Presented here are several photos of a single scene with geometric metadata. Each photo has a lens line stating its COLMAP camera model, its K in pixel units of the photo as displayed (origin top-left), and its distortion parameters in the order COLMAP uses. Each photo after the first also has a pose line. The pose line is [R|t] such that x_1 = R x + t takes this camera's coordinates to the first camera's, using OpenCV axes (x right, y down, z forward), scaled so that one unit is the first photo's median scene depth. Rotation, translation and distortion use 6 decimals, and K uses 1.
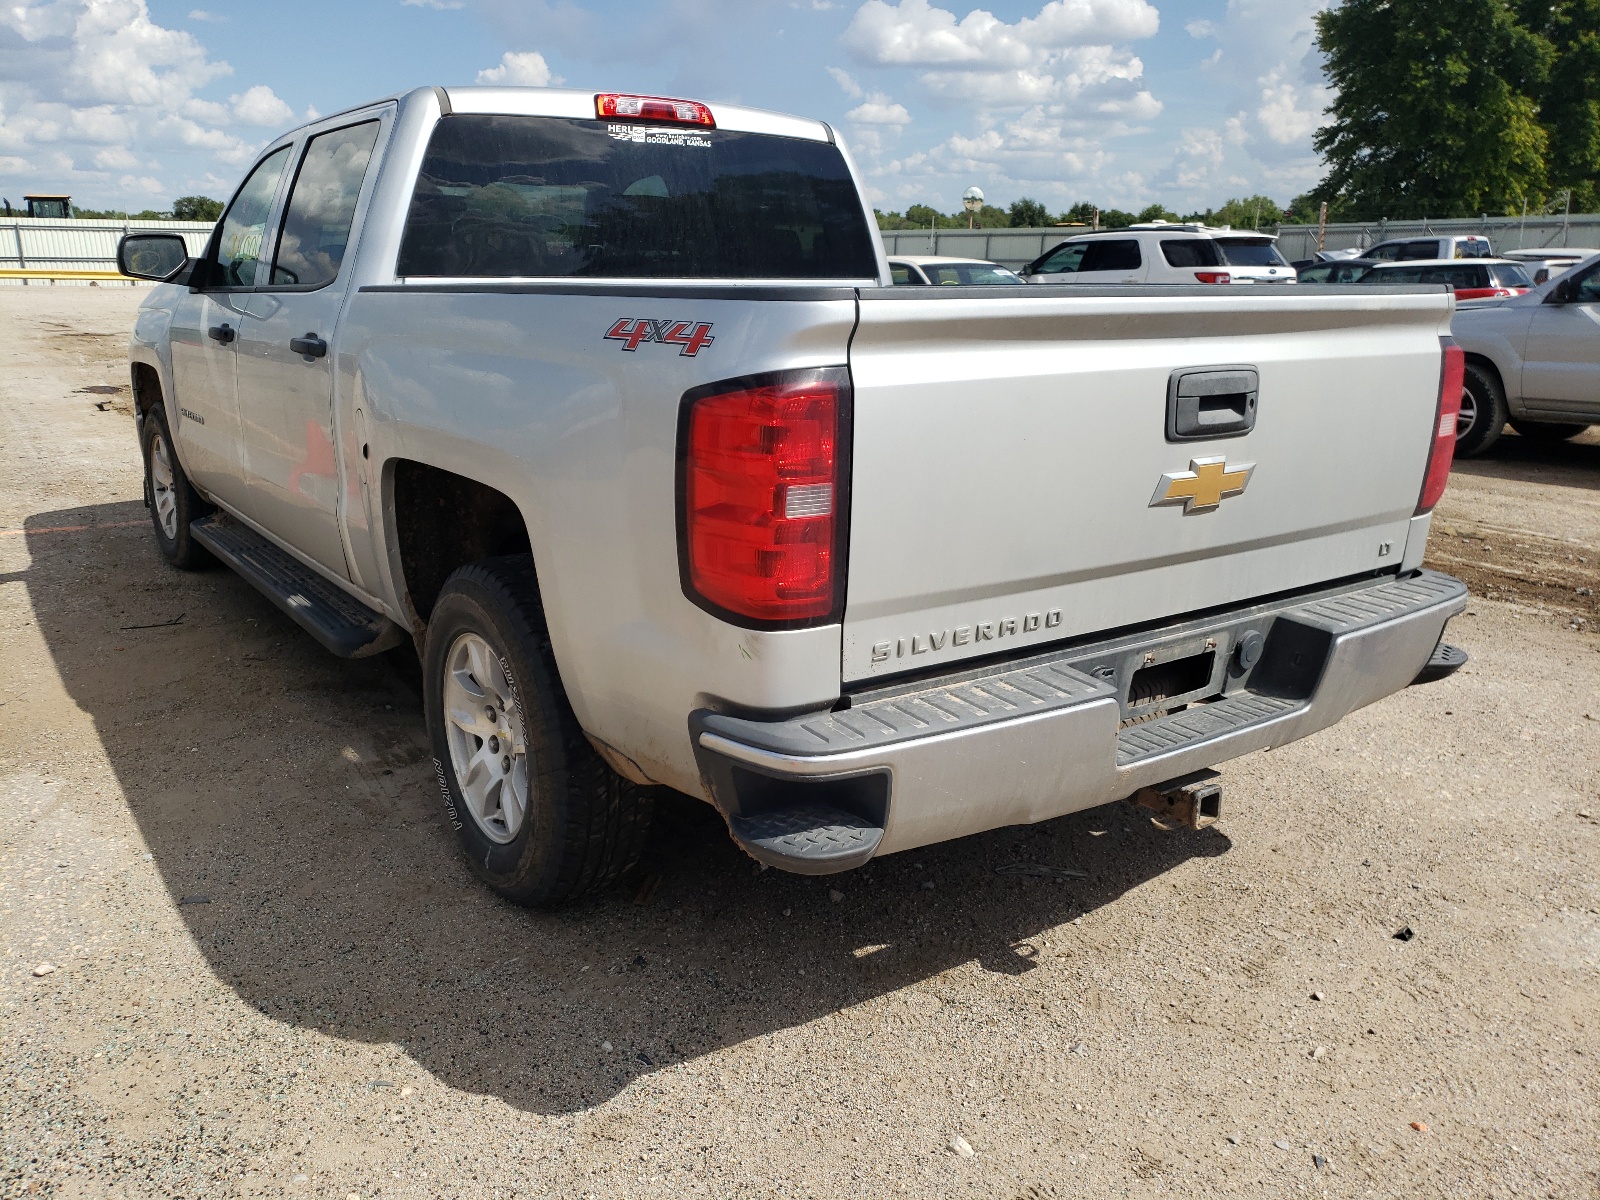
lens RADIAL K [[1189.7, 0, 800.0], [0, 1189.7, 600.0], [0, 0, 1]] dist [-0.012320, -0.003285]
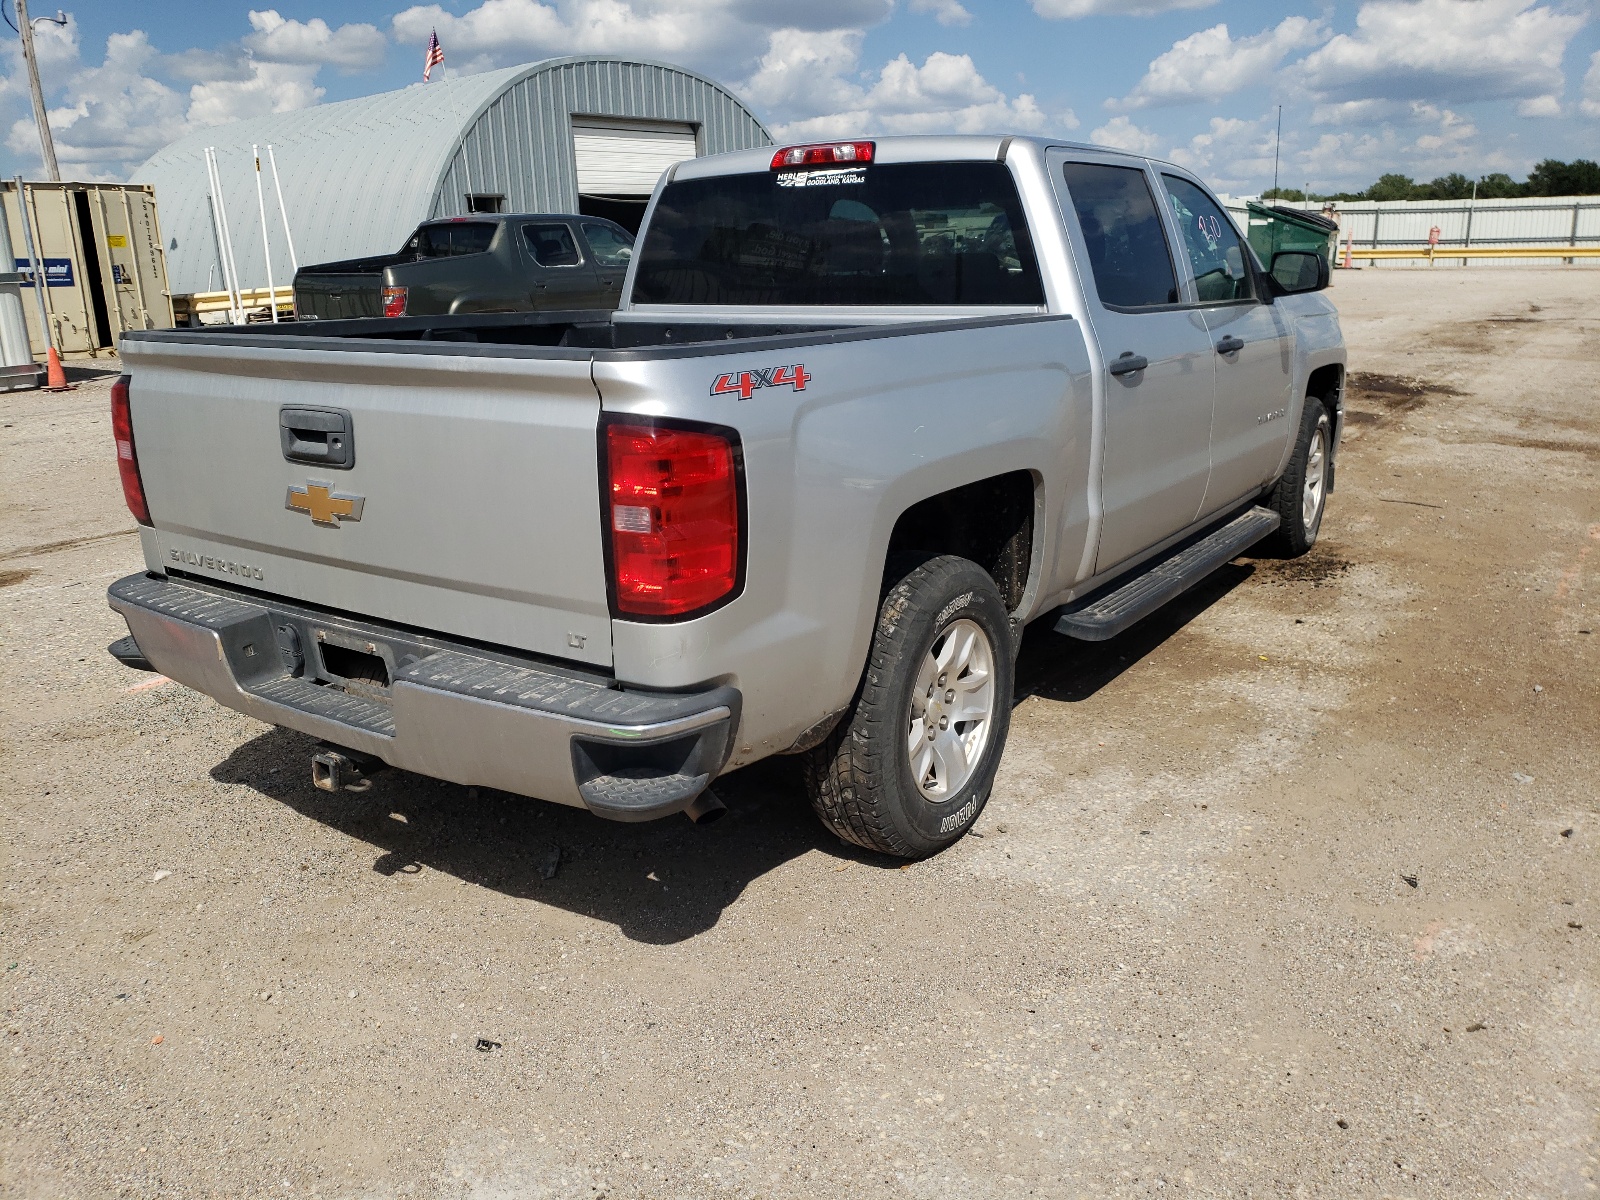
lens RADIAL K [[1235.5, 0, 800.0], [0, 1235.5, 600.0], [0, 0, 1]] dist [0.000819, 0.011134]
pose [[0.384453, 0.235192, -0.892682, 1.077812], [-0.229130, 0.961052, 0.154526, -0.198630], [0.894257, 0.145133, 0.423369, 0.589706]]
